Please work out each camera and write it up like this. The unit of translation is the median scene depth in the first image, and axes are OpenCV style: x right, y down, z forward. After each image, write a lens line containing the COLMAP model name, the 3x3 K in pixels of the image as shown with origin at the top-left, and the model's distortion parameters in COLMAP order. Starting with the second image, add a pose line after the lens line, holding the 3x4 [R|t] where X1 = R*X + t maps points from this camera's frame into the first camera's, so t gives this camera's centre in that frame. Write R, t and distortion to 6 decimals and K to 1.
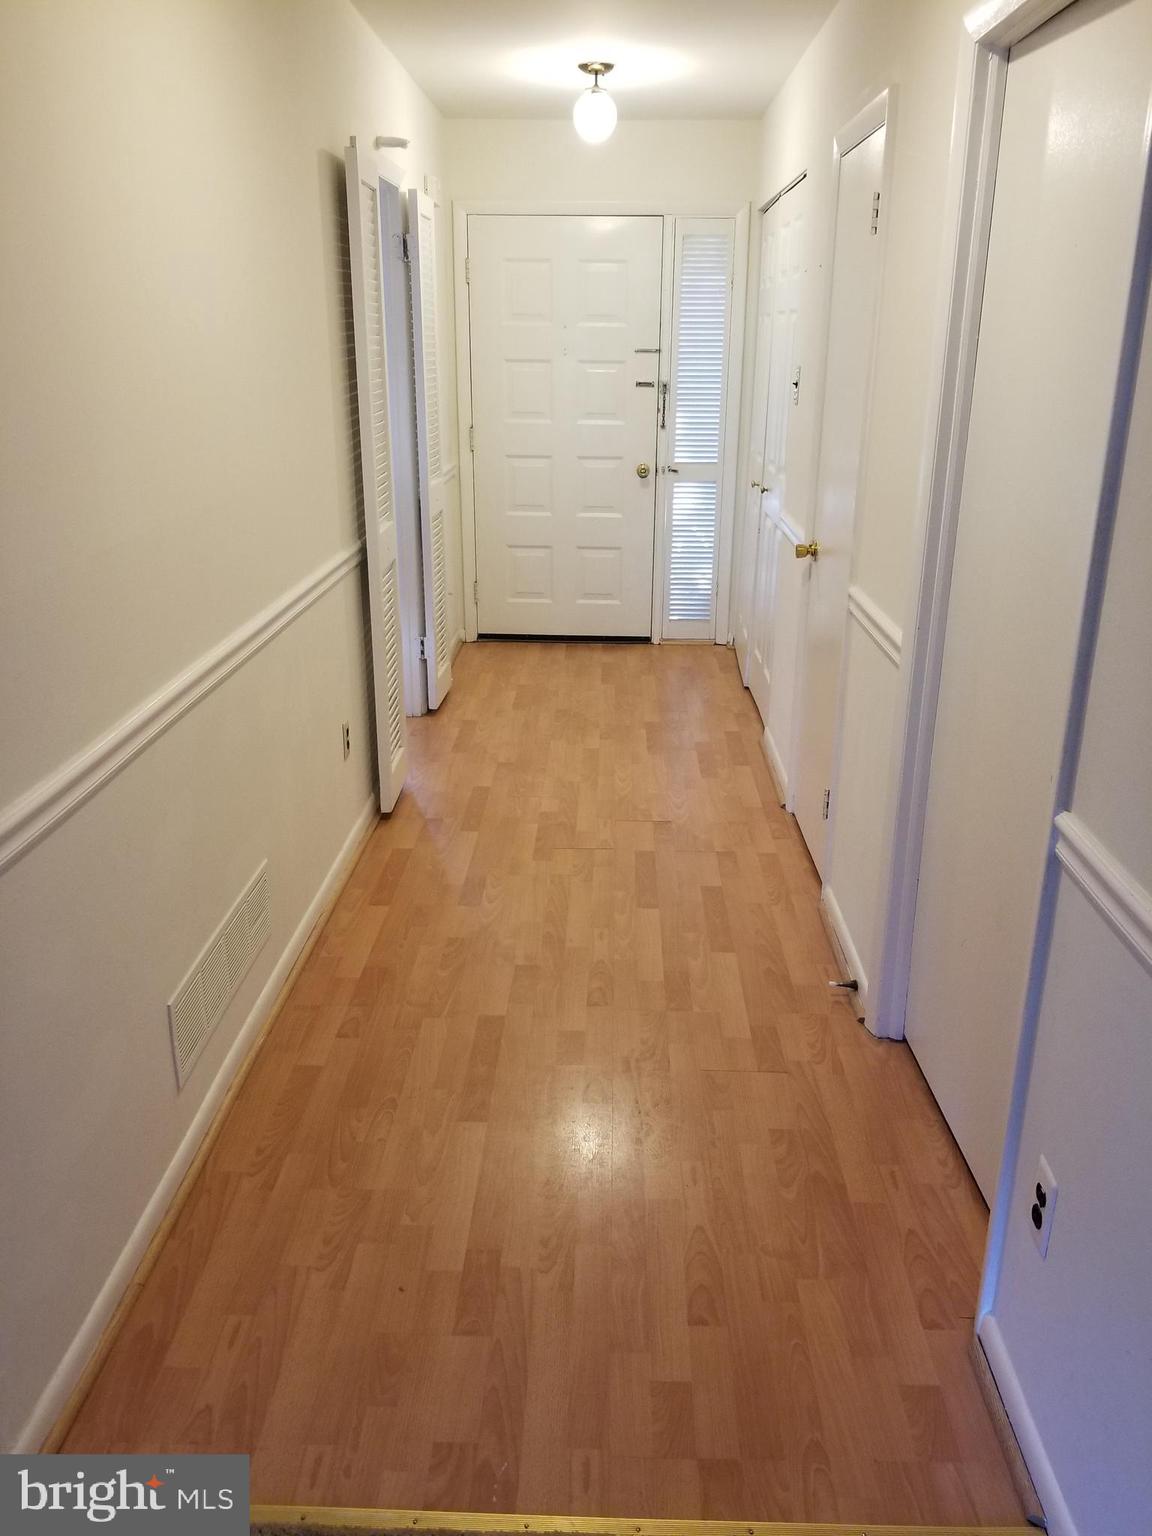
lens RADIAL K [[1182.1, 0, 573.7], [0, 1182.1, 760.3], [0, 0, 1]] dist [0.006816, -0.010986]
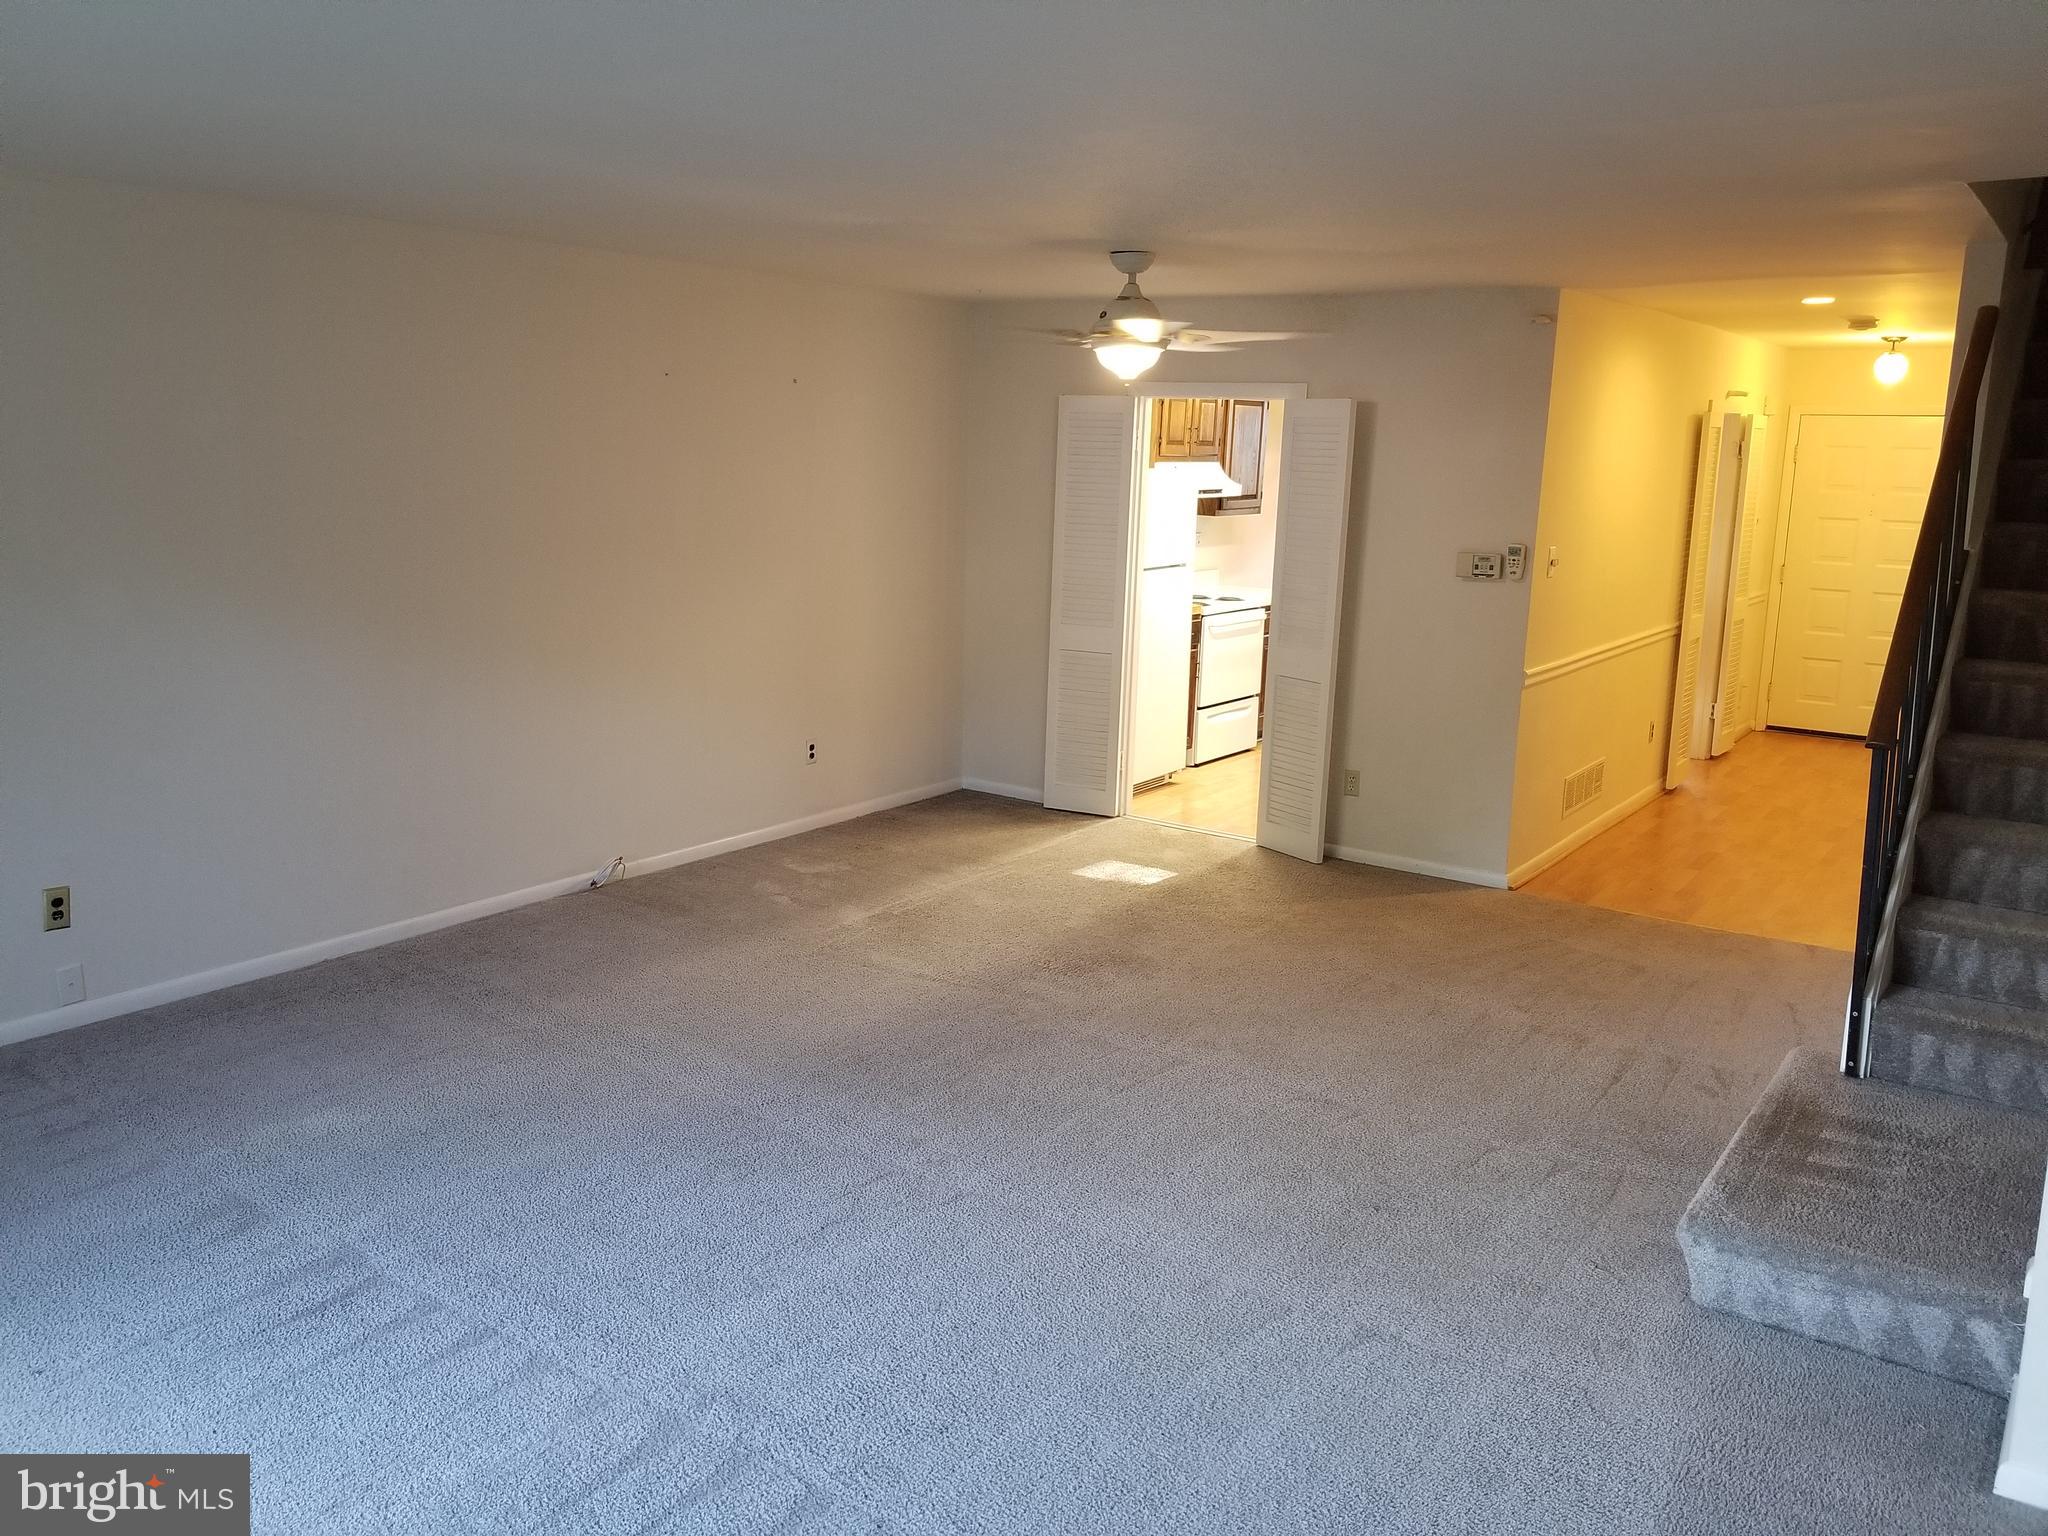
lens RADIAL K [[1576.1, 0, 958.4], [0, 1576.1, 766.5], [0, 0, 1]] dist [0.006816, -0.010986]
pose [[0.819073, 0.117951, -0.561433, 0.238328], [-0.200219, 0.975874, -0.087078, 0.372645], [0.537617, 0.183733, 0.822928, -1.227037]]
